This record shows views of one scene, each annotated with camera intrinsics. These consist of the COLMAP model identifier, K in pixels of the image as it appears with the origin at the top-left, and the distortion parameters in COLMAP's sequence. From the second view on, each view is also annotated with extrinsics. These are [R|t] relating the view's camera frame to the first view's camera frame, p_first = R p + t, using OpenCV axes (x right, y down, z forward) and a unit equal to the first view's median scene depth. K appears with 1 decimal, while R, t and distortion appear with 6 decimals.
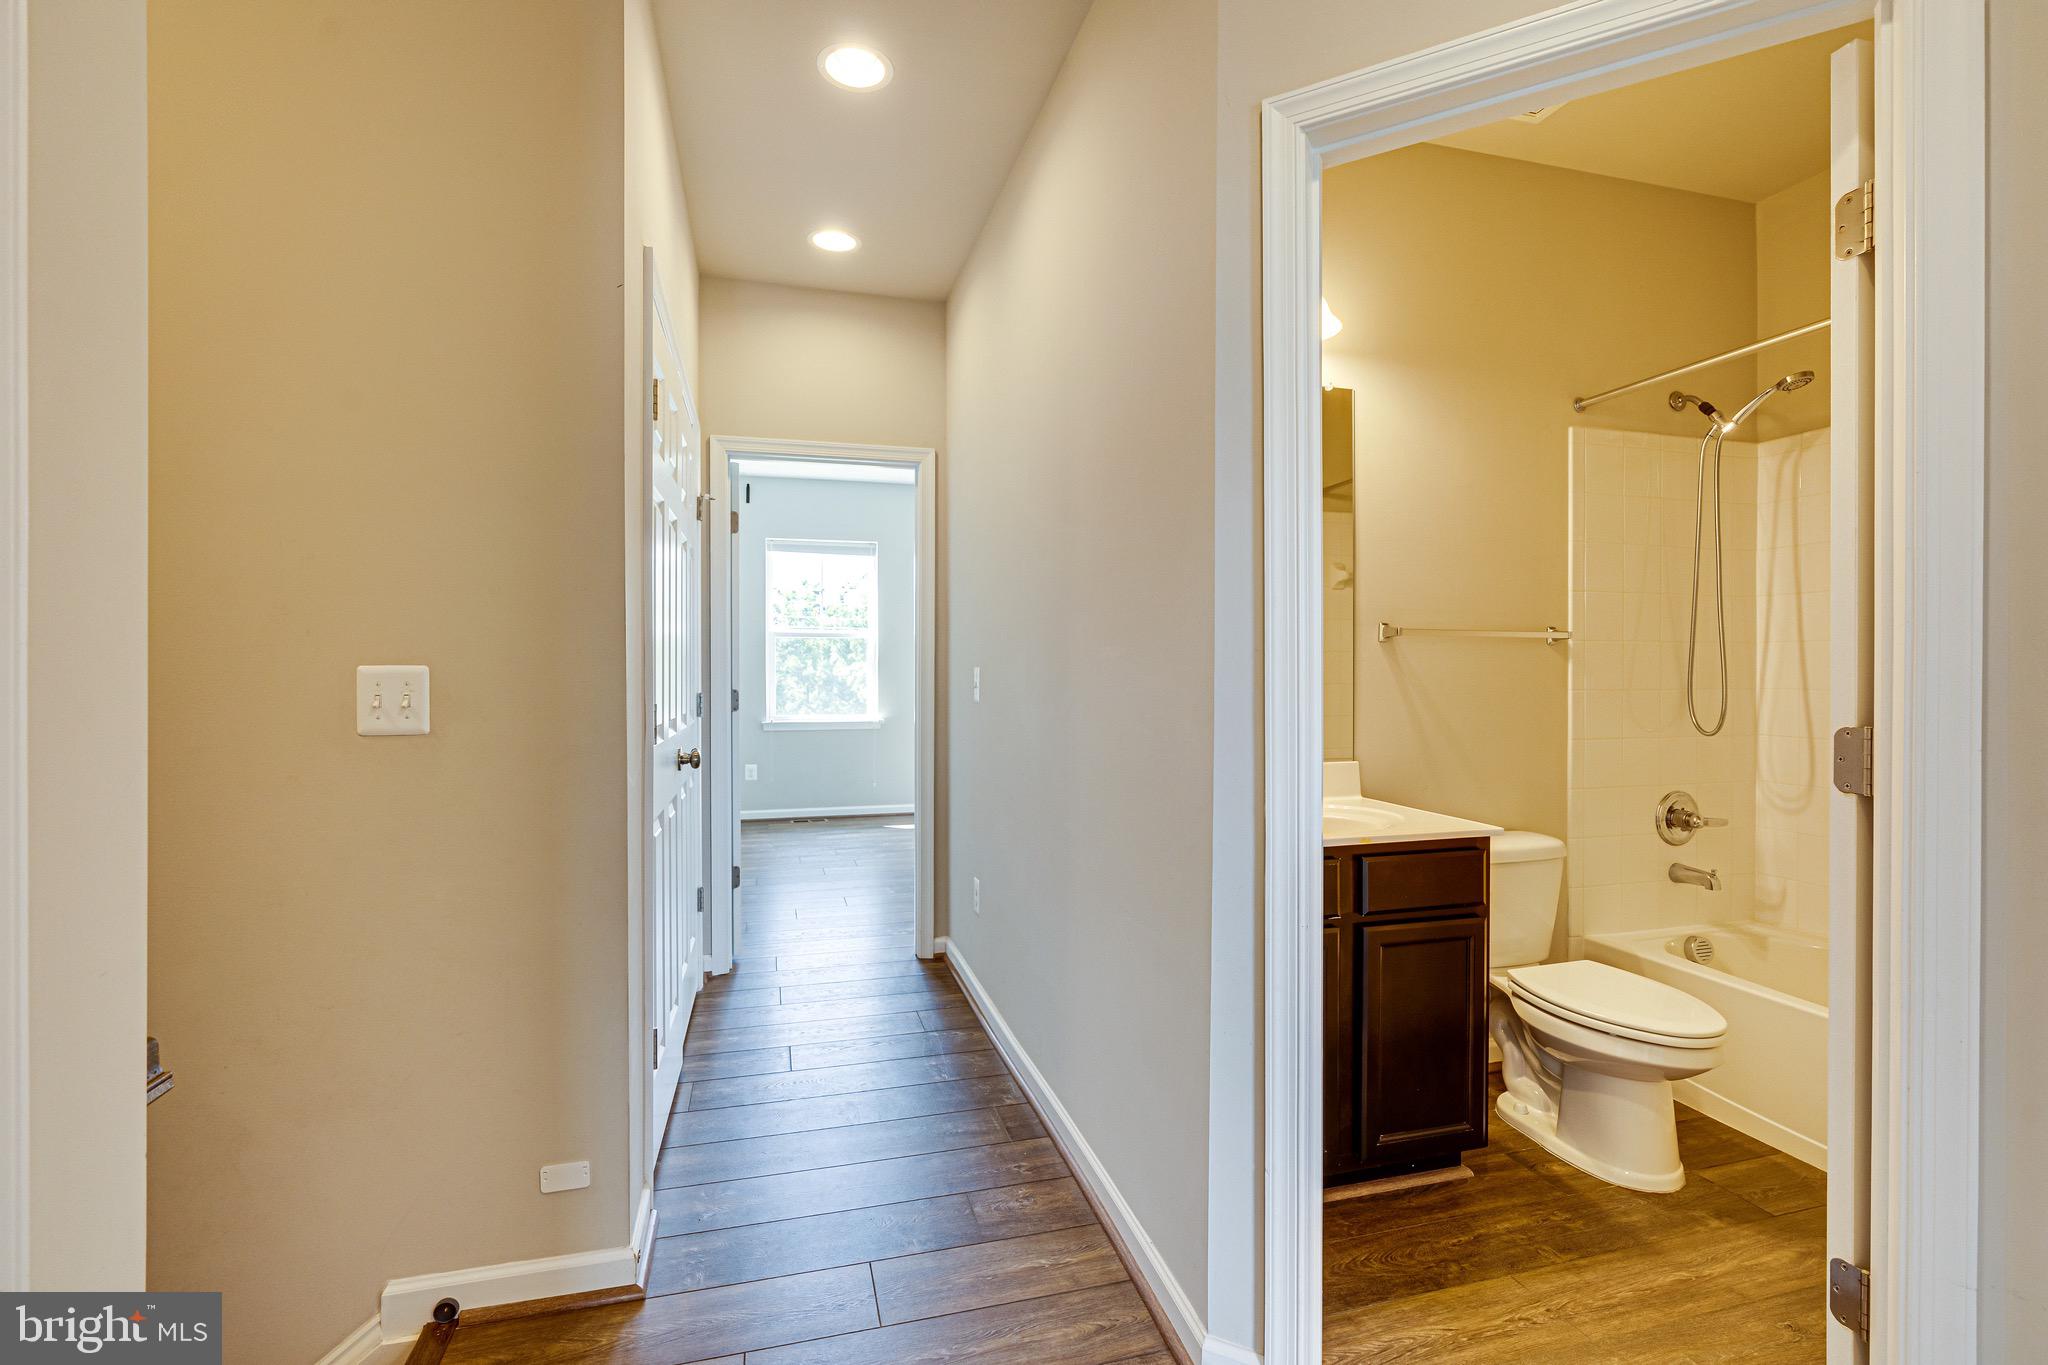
lens RADIAL K [[920.3, 0, 1015.1], [0, 920.3, 682.0], [0, 0, 1]] dist [-0.004520, 0.000559]
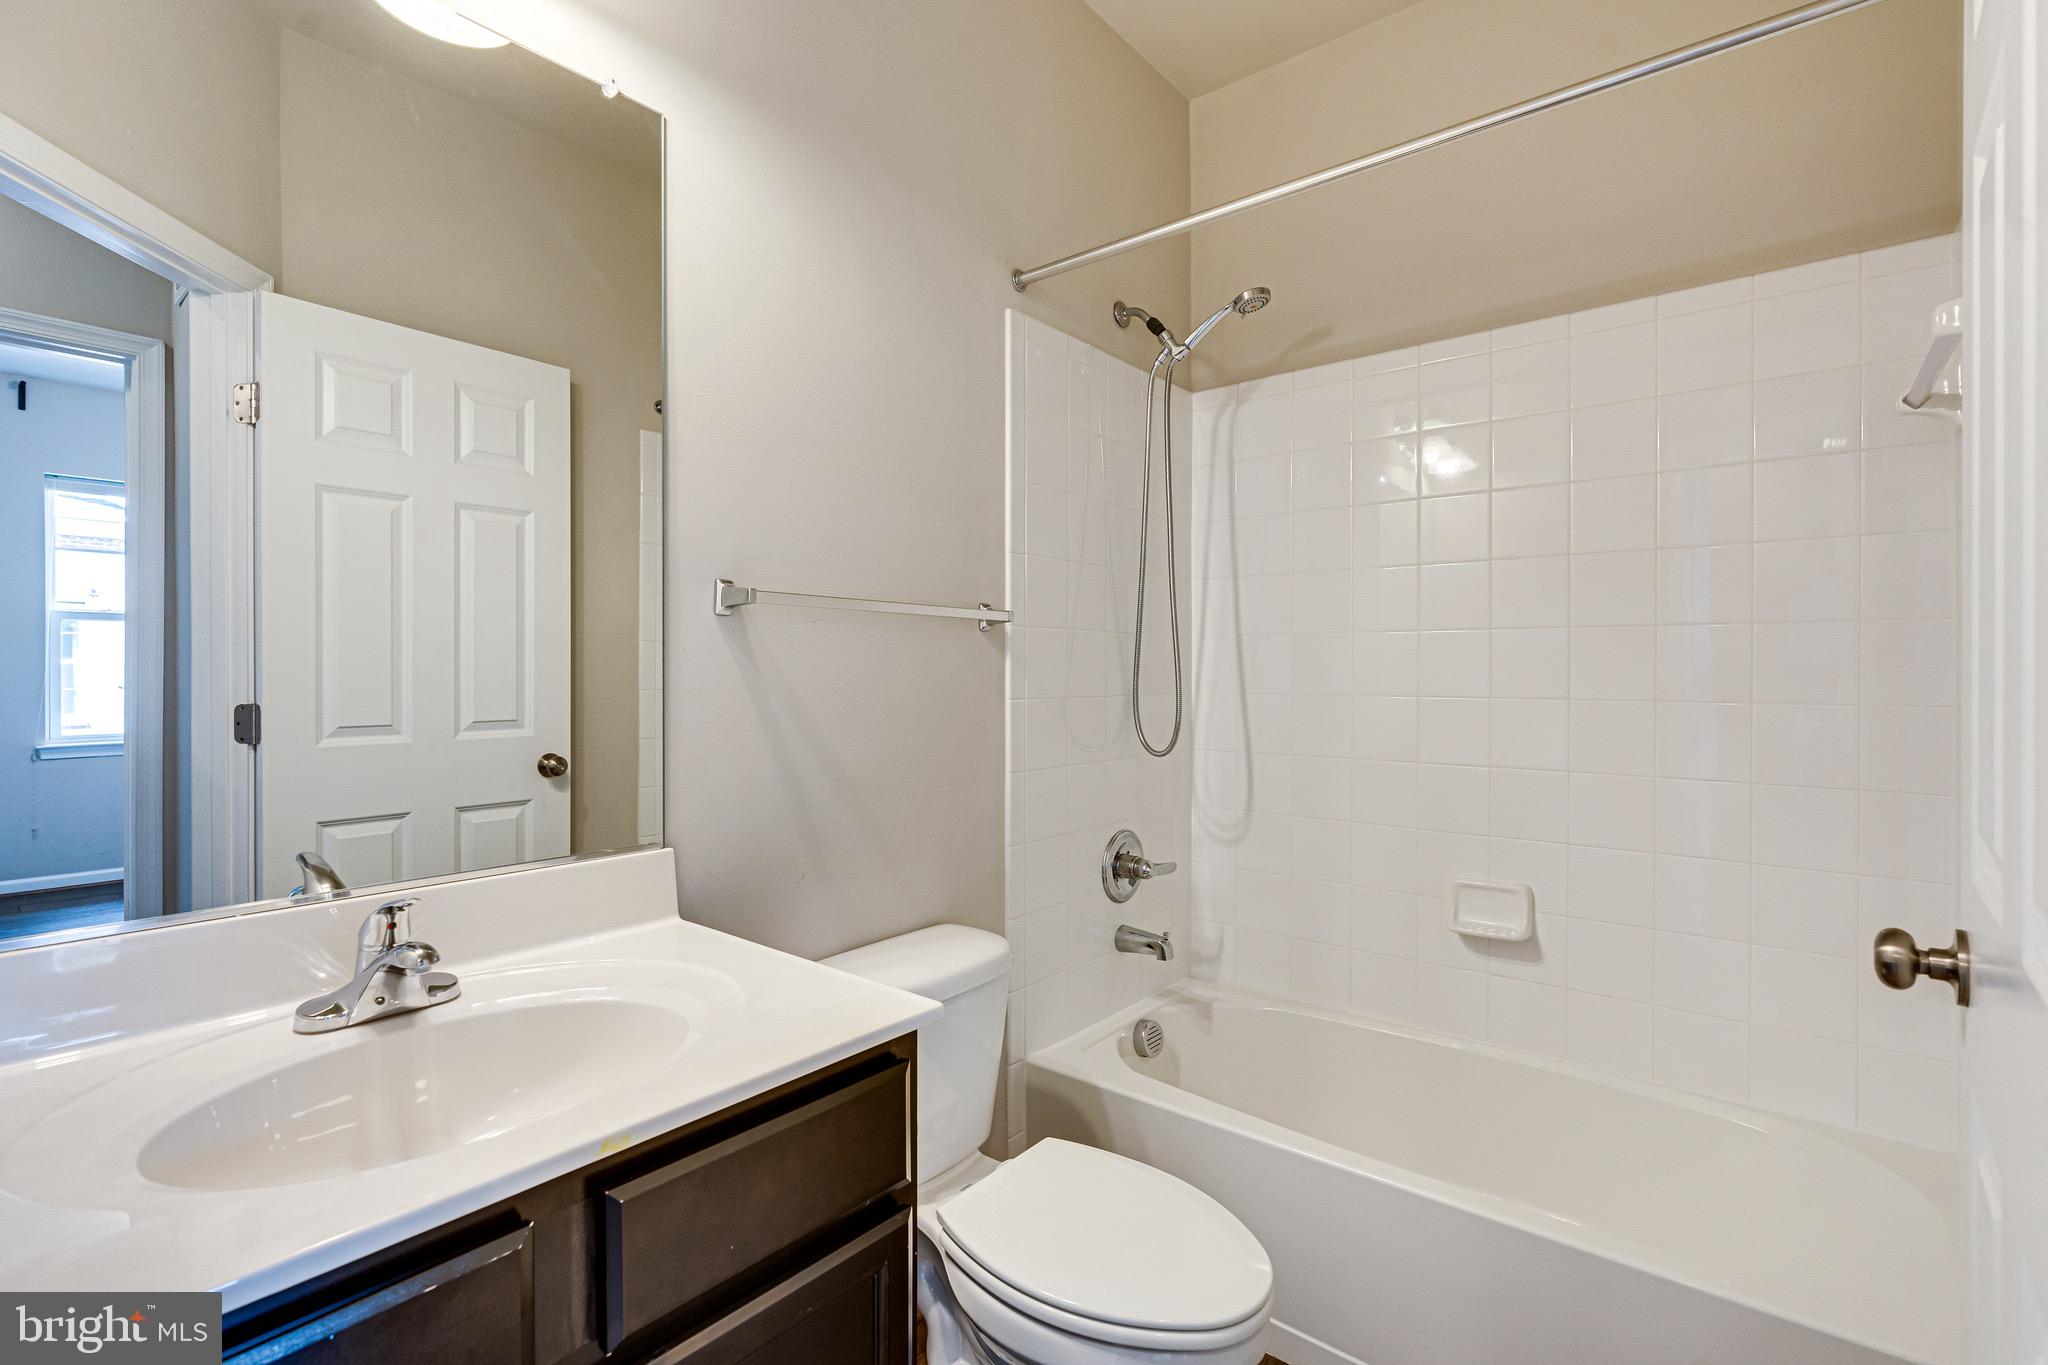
lens RADIAL K [[931.2, 0, 1018.4], [0, 931.2, 679.6], [0, 0, 1]] dist [-0.004413, 0.000190]
pose [[0.816574, -0.003768, 0.577229, 0.212223], [0.002305, 0.999992, 0.003266, -0.007546], [-0.577237, -0.001336, 0.816576, 0.430902]]
